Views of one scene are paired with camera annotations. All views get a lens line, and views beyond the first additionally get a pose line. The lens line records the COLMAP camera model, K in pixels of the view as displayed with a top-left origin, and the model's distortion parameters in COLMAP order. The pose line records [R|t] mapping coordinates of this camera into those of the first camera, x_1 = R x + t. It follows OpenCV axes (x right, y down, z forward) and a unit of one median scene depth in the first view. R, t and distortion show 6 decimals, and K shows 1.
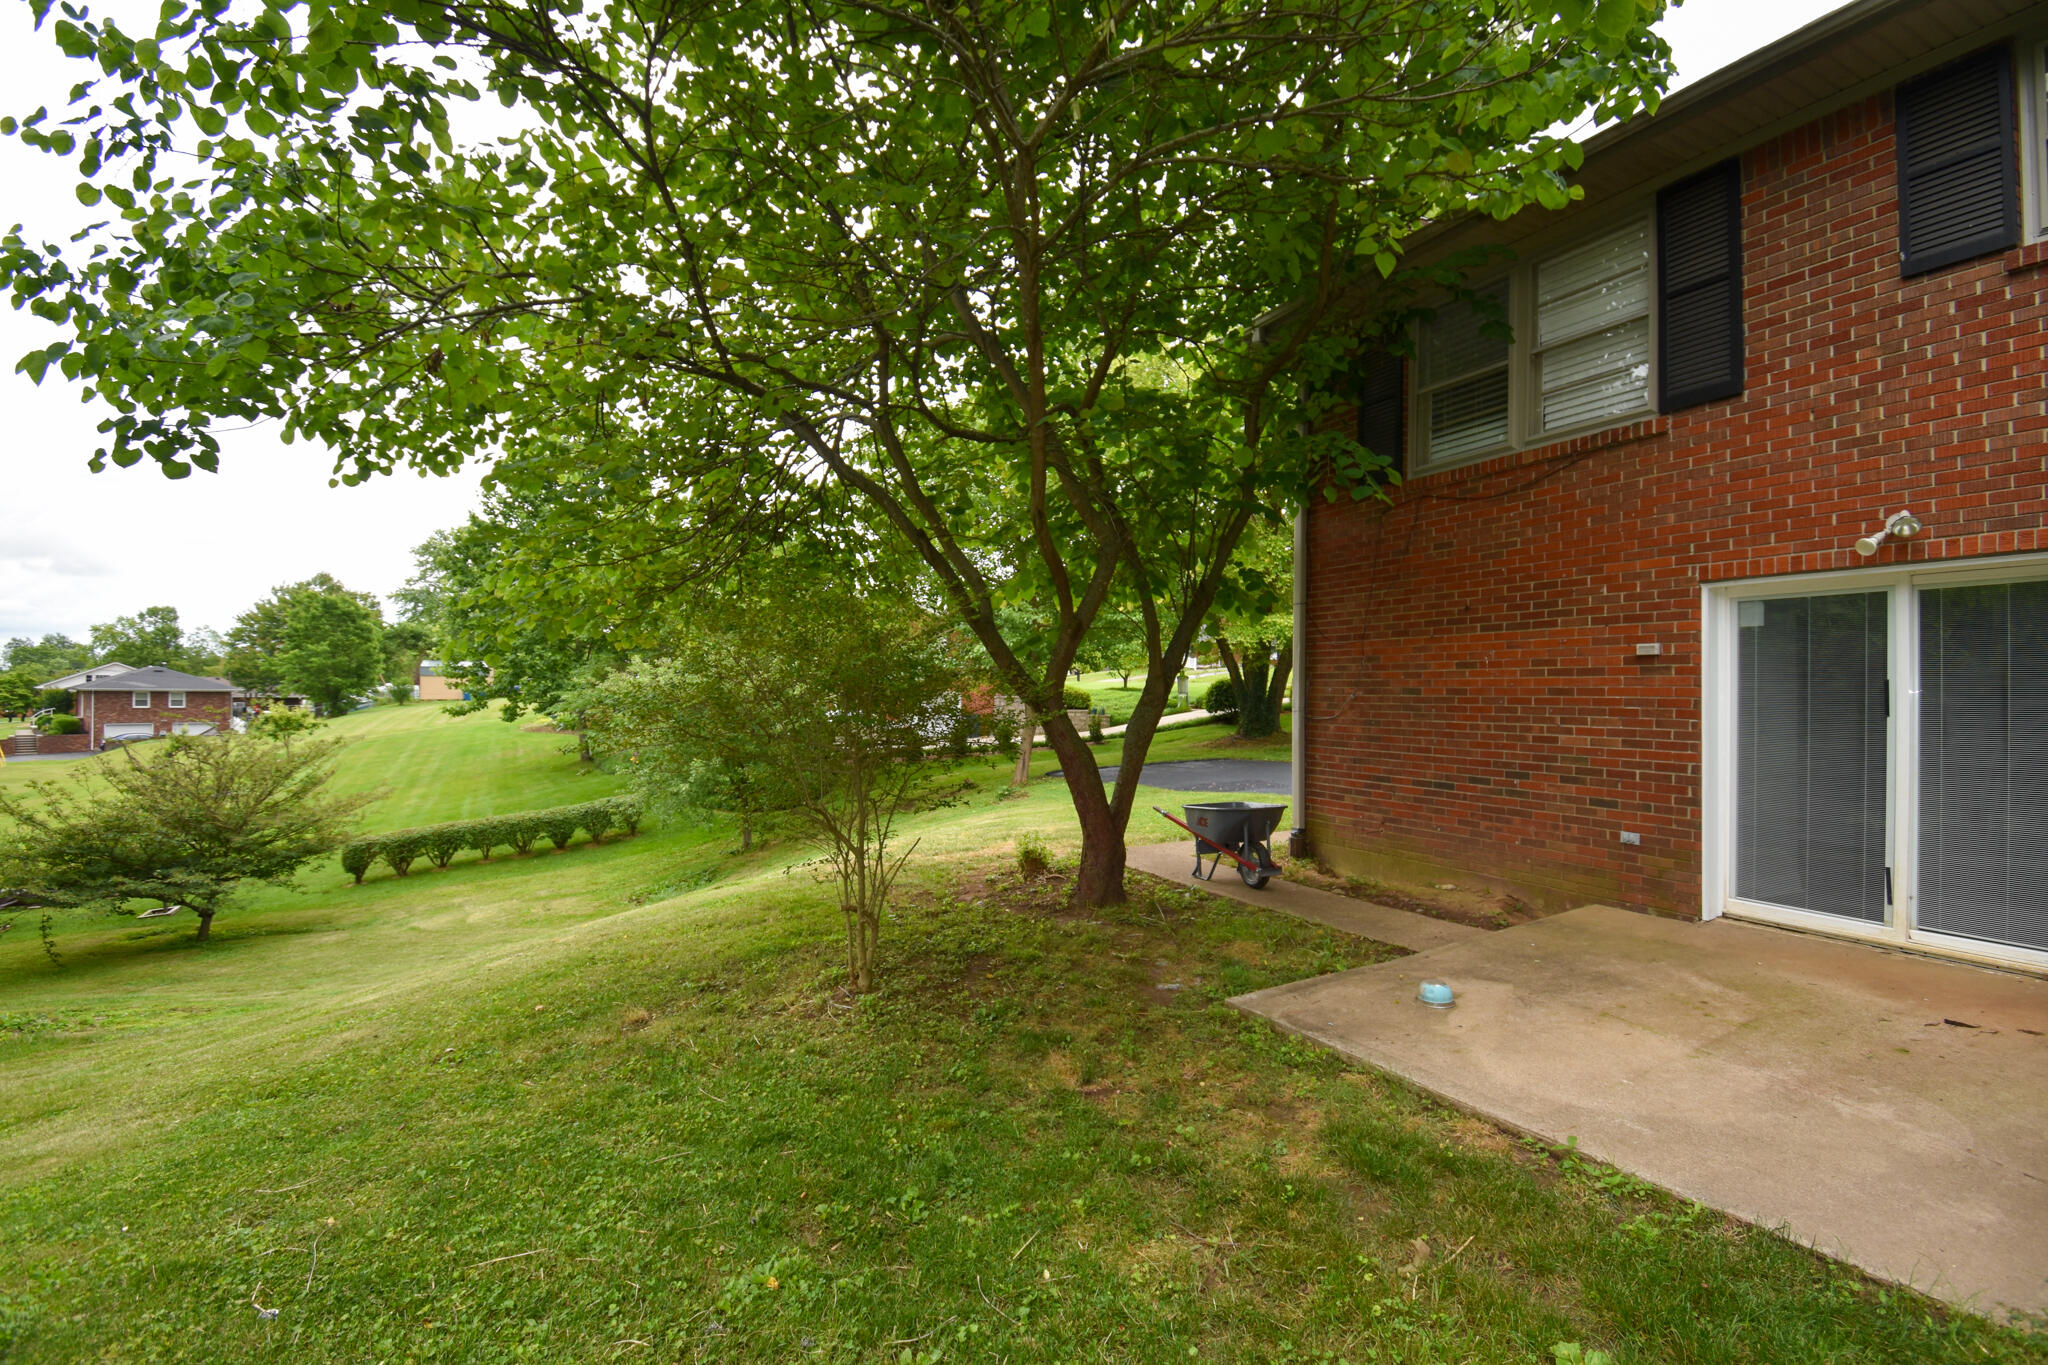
lens RADIAL K [[921.1, 0, 1031.7], [0, 921.1, 689.5], [0, 0, 1]] dist [0.033295, -0.034694]
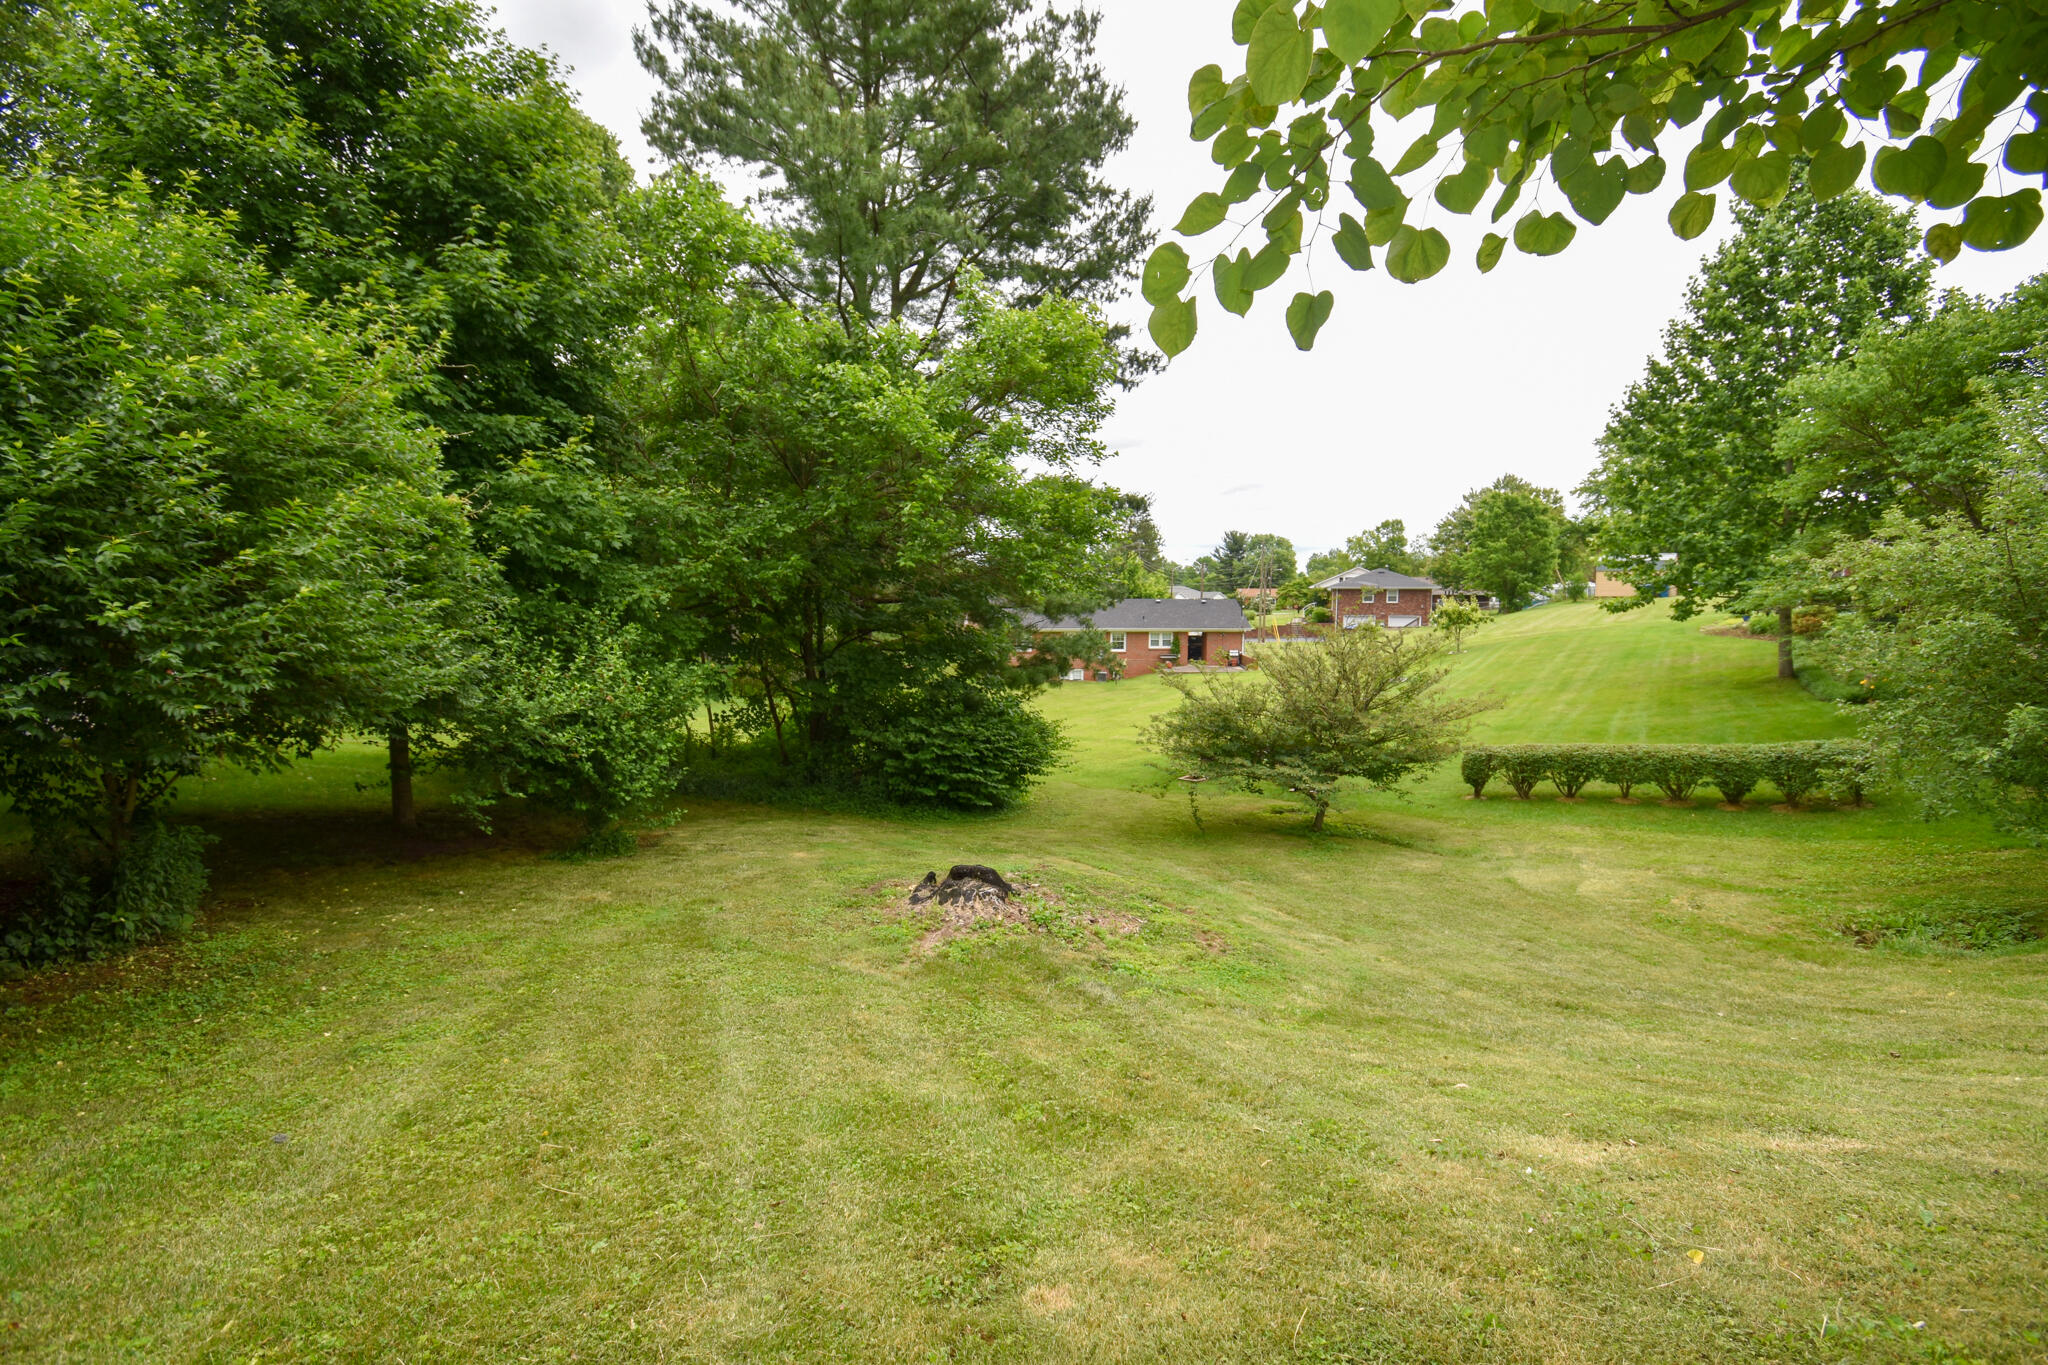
lens RADIAL K [[921.1, 0, 1031.7], [0, 921.1, 689.5], [0, 0, 1]] dist [0.033295, -0.034694]
pose [[0.421550, 0.094740, -0.901843, -0.074665], [0.002584, 0.994398, 0.105671, 0.007632], [0.906802, -0.046876, 0.418943, 0.159840]]
